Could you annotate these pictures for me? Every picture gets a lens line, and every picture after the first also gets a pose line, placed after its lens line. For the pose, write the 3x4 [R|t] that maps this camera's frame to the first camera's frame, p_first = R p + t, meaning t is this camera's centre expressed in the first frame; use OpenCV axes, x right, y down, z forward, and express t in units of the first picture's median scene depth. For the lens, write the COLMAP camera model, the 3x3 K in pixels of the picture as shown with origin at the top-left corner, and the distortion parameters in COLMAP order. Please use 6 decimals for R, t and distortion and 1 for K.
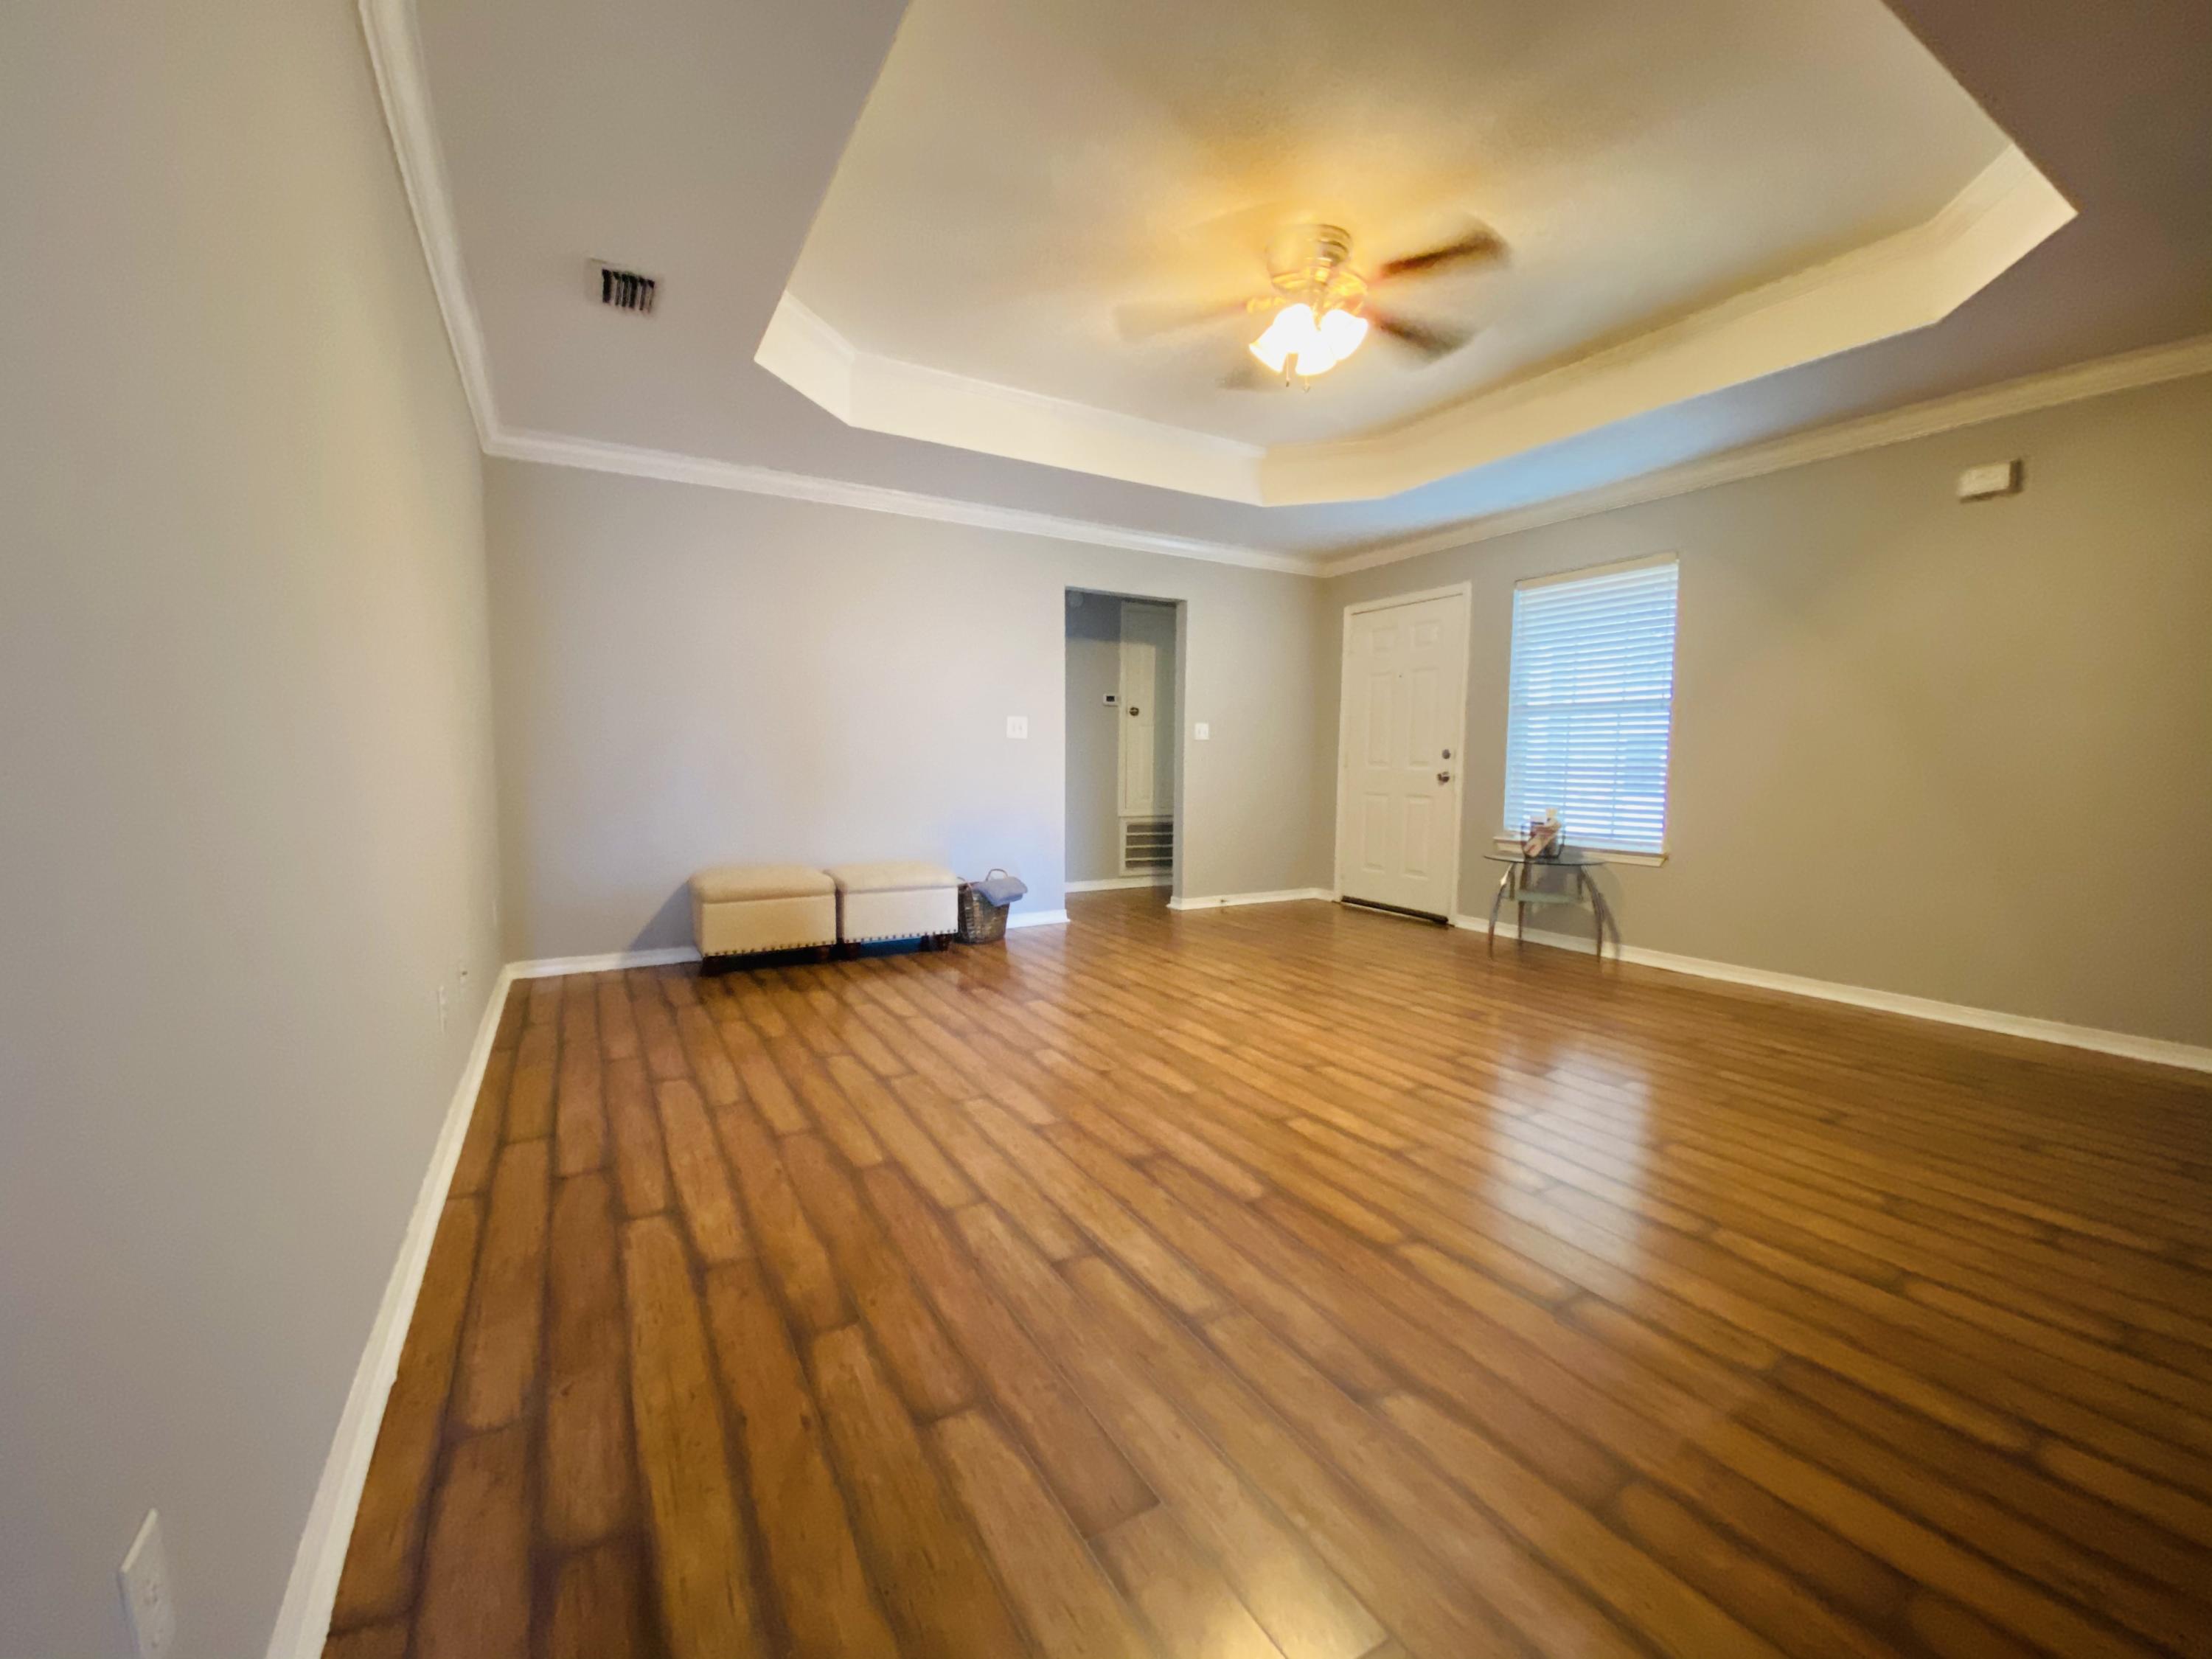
lens RADIAL K [[899.5, 0, 1103.9], [0, 899.5, 820.2], [0, 0, 1]] dist [0.036342, -0.026737]
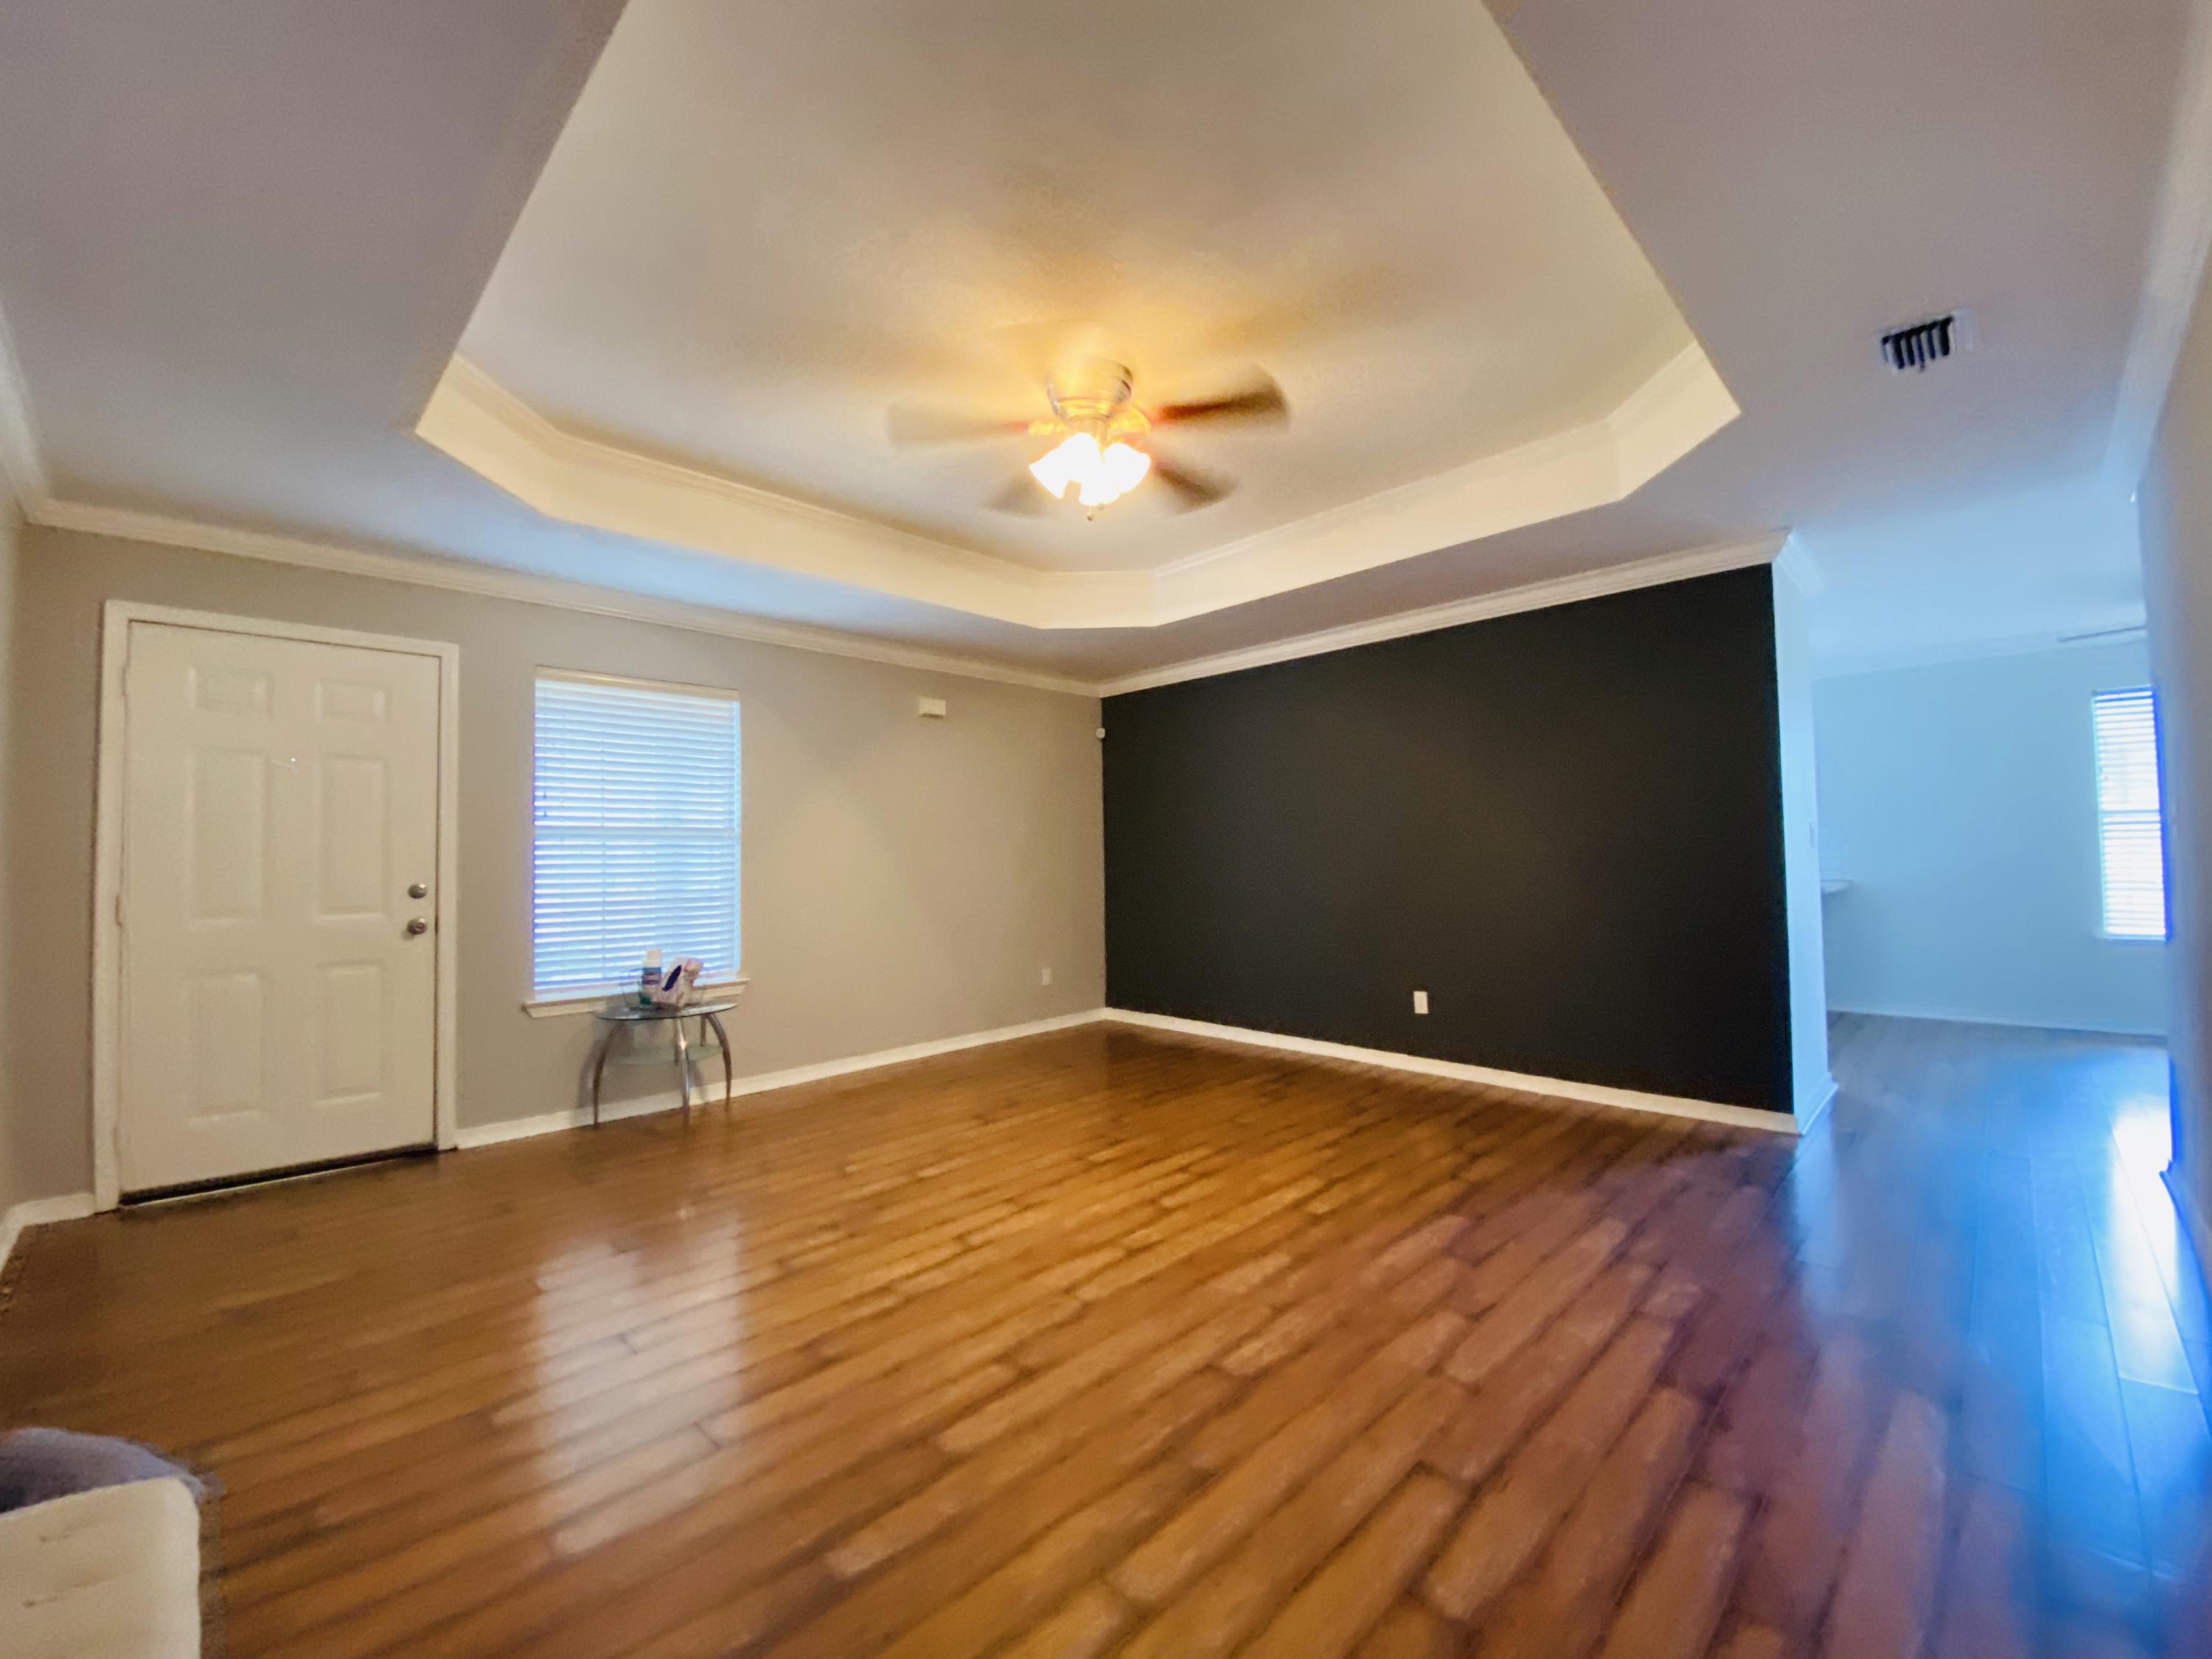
lens RADIAL K [[899.5, 0, 1103.9], [0, 899.5, 820.2], [0, 0, 1]] dist [0.036342, -0.026737]
pose [[-0.261263, 0.035149, 0.964627, -0.709394], [0.076762, 0.996928, -0.015535, -0.139672], [-0.962211, 0.069988, -0.263159, 1.265159]]
